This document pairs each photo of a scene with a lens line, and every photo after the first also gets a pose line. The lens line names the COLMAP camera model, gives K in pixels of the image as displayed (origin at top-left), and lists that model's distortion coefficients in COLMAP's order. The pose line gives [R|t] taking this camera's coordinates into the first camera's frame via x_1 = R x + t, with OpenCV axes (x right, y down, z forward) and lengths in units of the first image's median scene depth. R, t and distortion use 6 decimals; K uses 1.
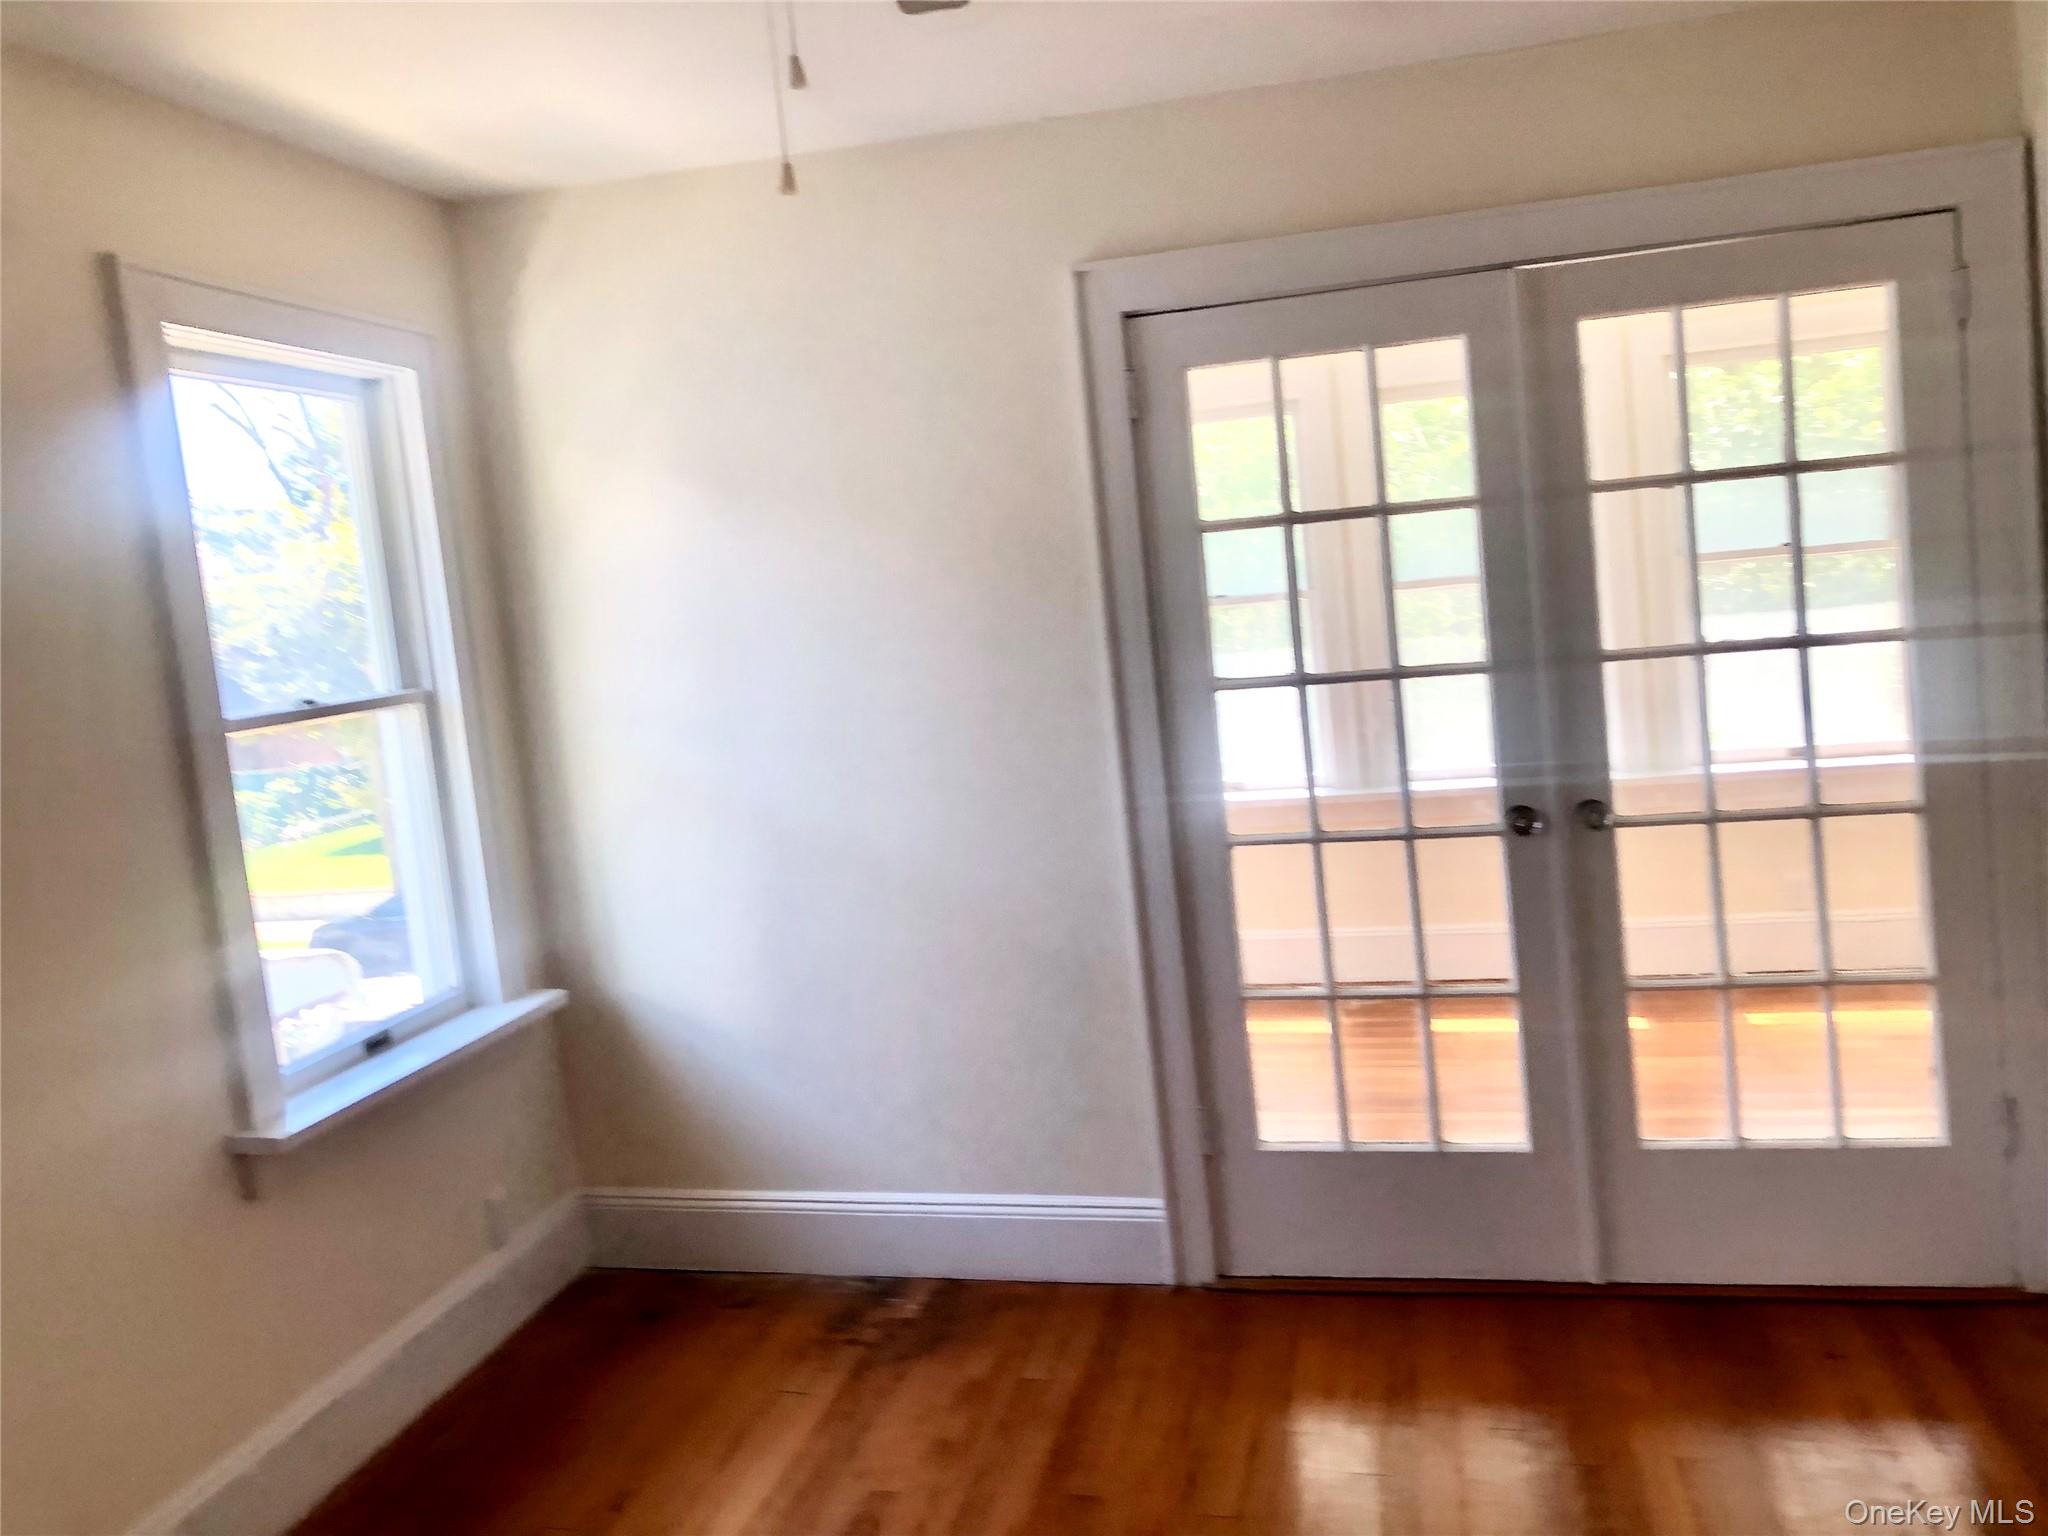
lens RADIAL K [[1666.1, 0, 981.3], [0, 1666.1, 757.0], [0, 0, 1]] dist [0.006945, 0.002045]
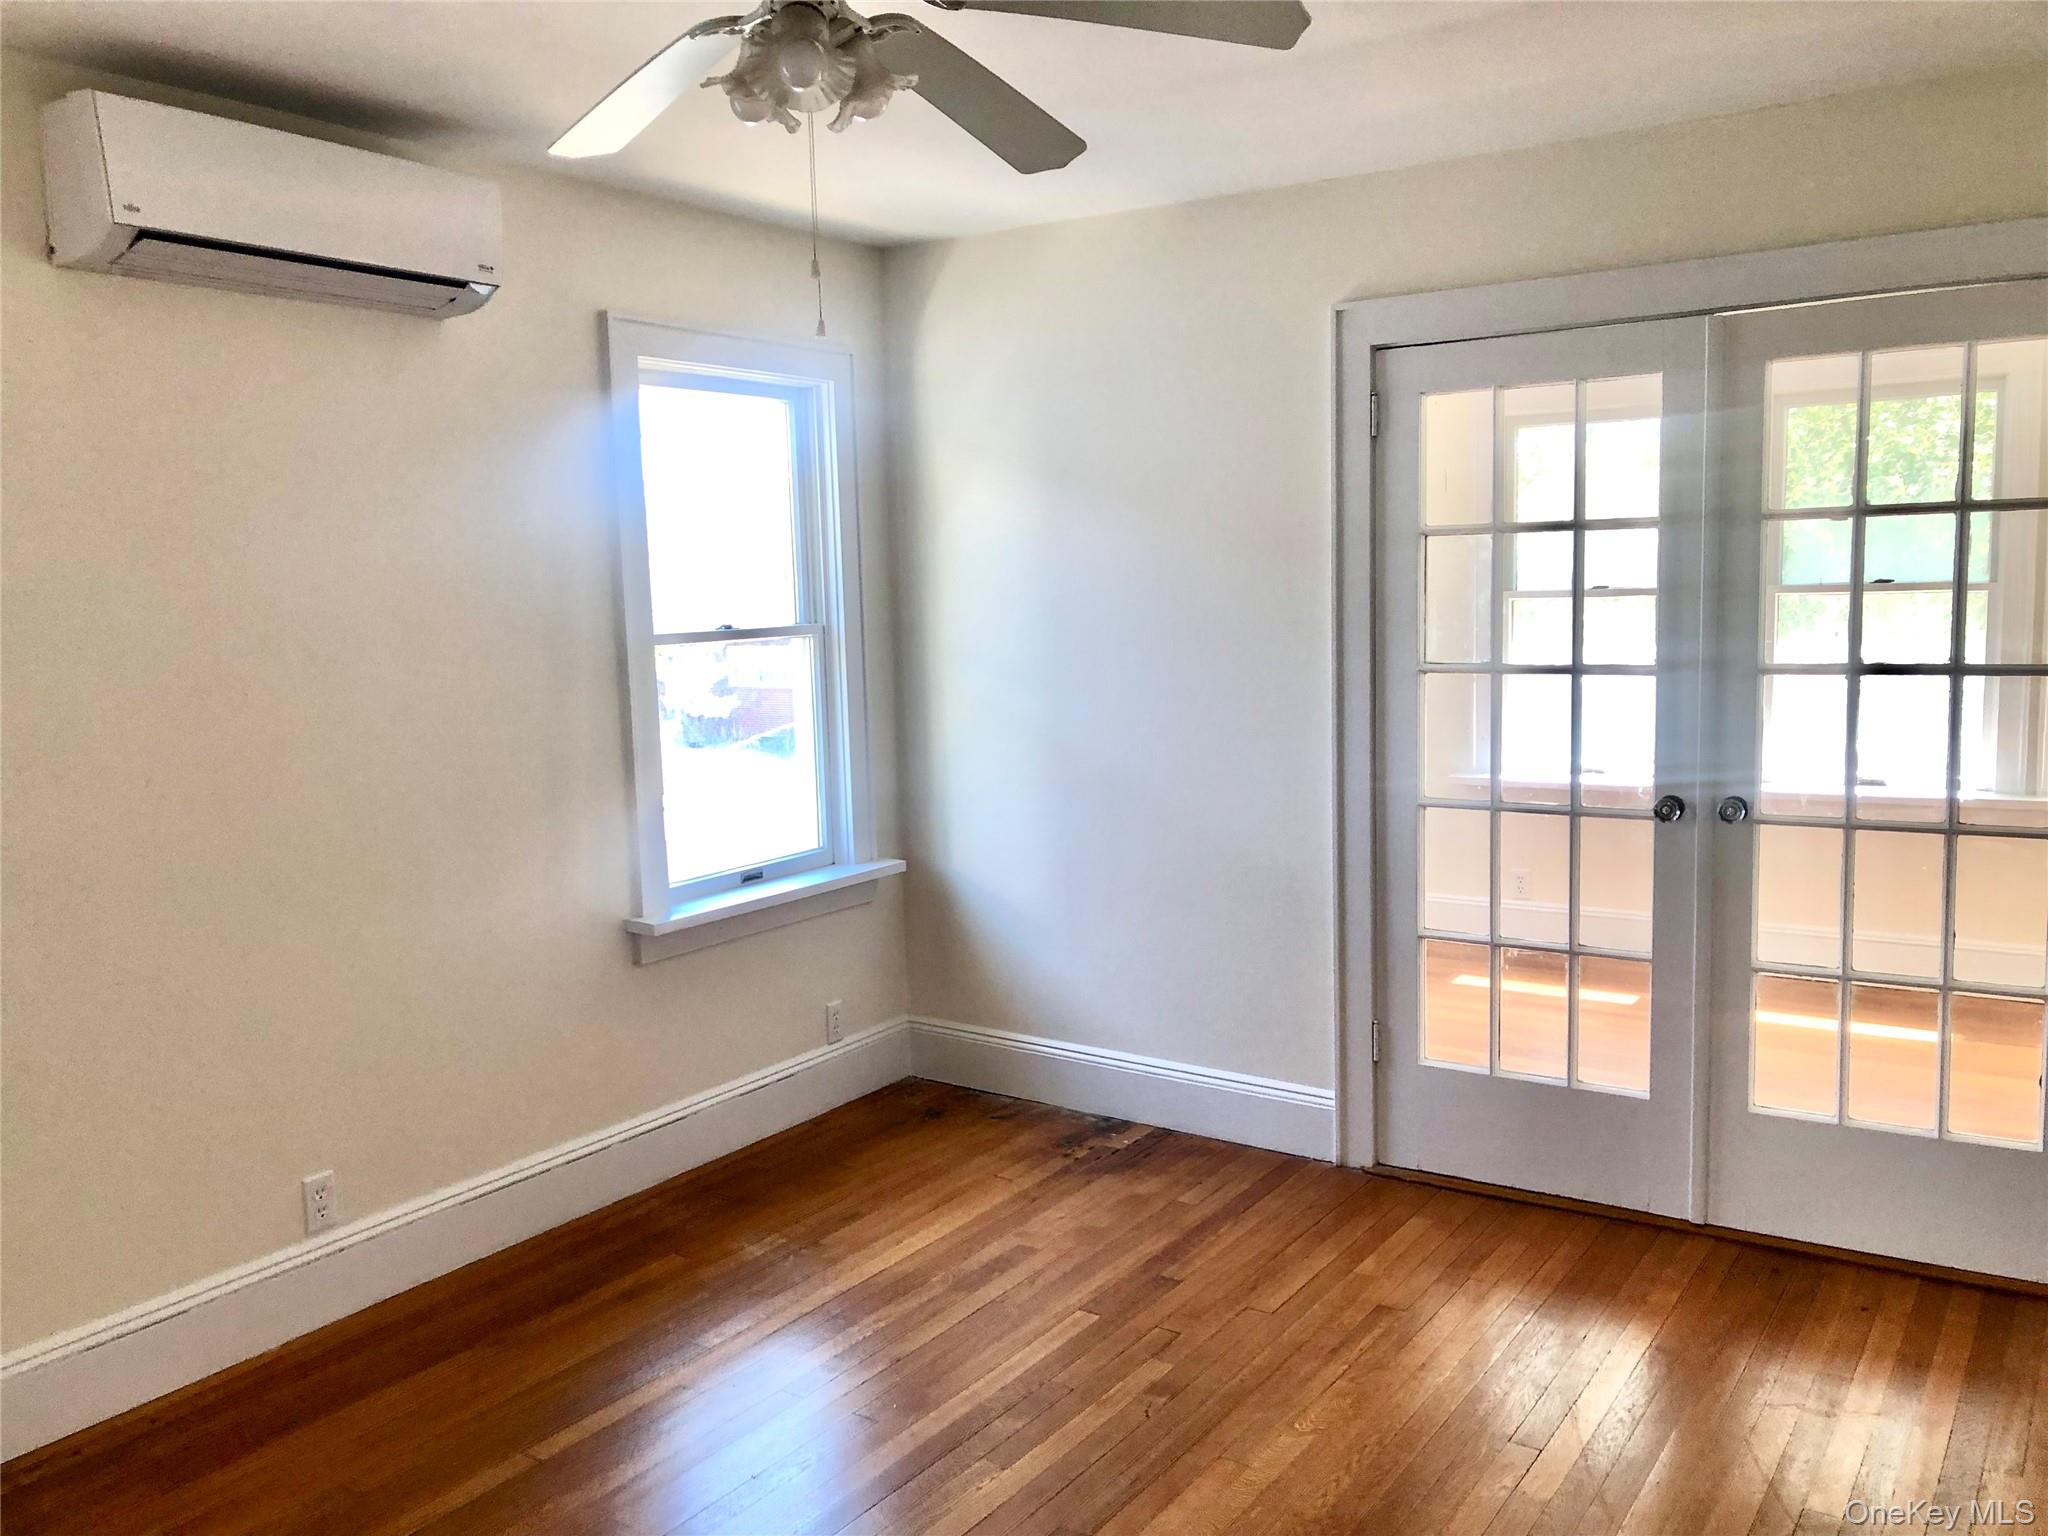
lens RADIAL K [[1637.9, 0, 1018.6], [0, 1637.9, 779.7], [0, 0, 1]] dist [0.003424, -0.009857]
pose [[0.934871, 0.102598, -0.339839, 0.282552], [-0.088381, 0.994449, 0.057098, -0.005444], [0.343810, -0.023344, 0.938749, -0.185653]]
